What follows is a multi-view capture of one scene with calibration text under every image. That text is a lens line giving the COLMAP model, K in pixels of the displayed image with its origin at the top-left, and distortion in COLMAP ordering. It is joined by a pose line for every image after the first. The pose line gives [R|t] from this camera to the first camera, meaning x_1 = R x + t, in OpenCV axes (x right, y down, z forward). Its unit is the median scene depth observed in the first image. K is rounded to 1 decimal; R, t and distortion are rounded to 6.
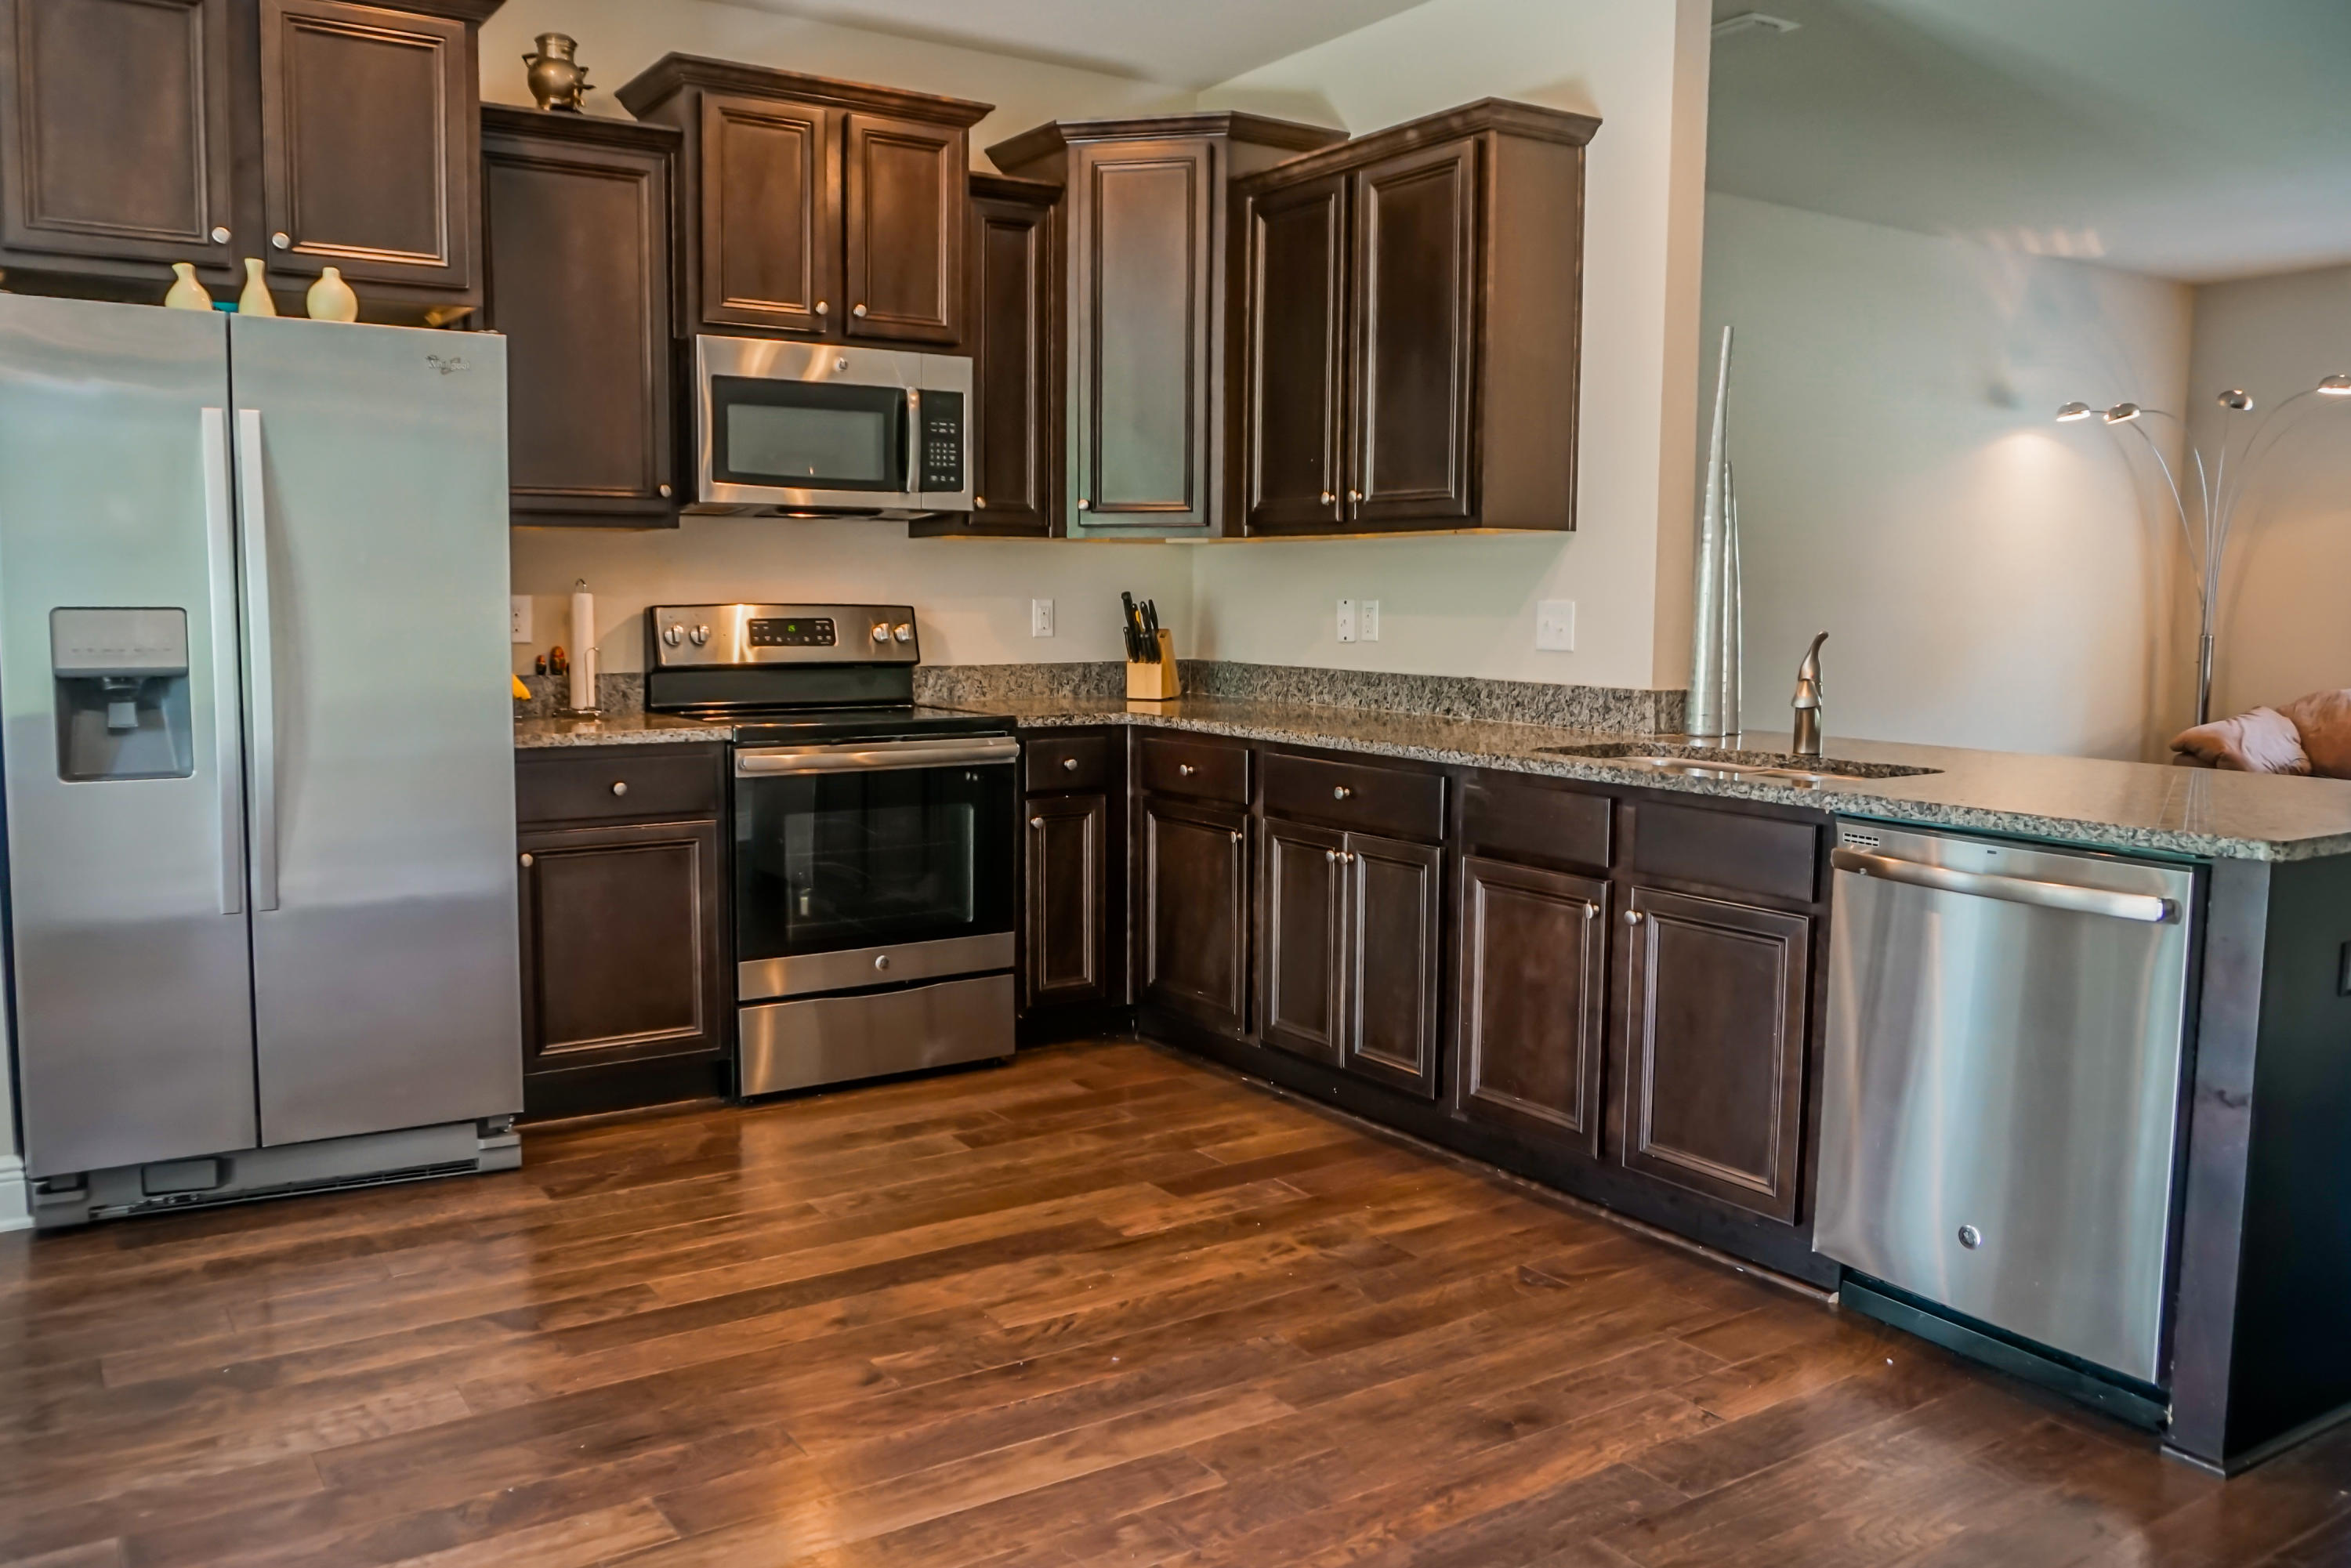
lens RADIAL K [[1822.4, 0, 1154.7], [0, 1822.4, 775.7], [0, 0, 1]] dist [-0.050582, 0.037105]
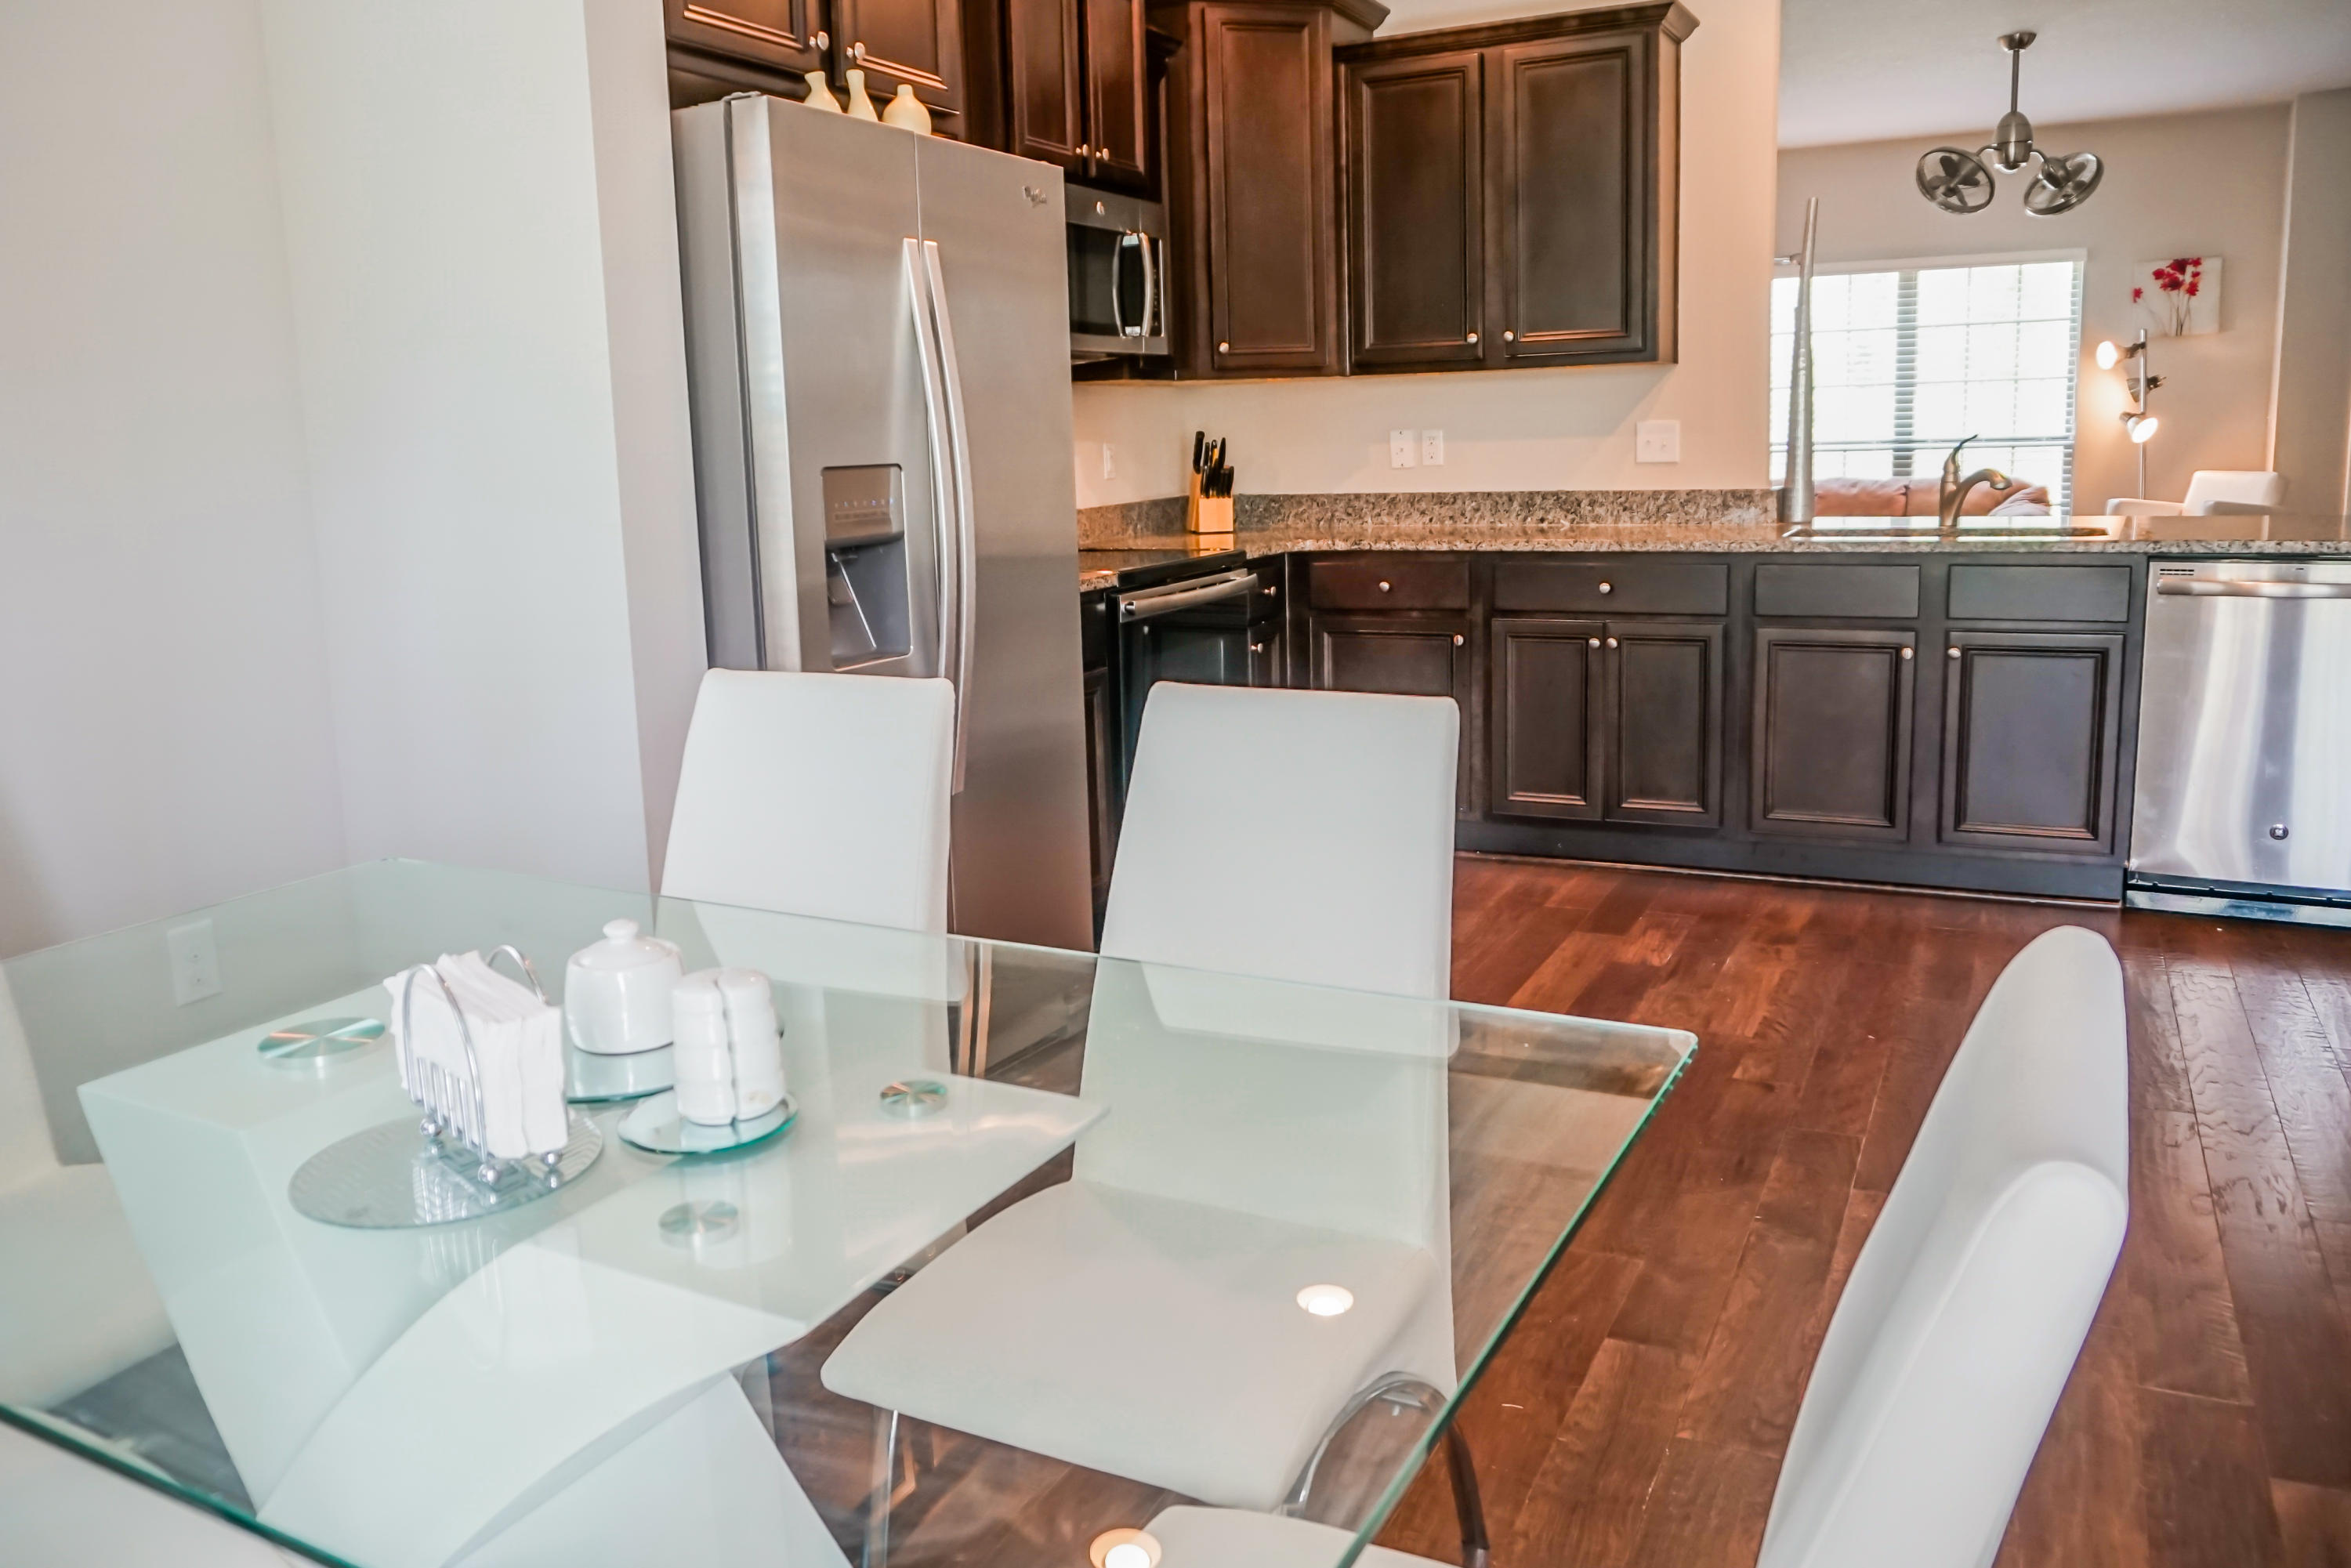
lens RADIAL K [[1822.4, 0, 1147.5], [0, 1822.4, 702.9], [0, 0, 1]] dist [-0.050582, 0.037105]
pose [[0.856514, -0.110499, 0.504156, -0.726513], [0.090377, 0.993831, 0.064281, -0.018624], [-0.508149, -0.009493, 0.861217, 0.131266]]
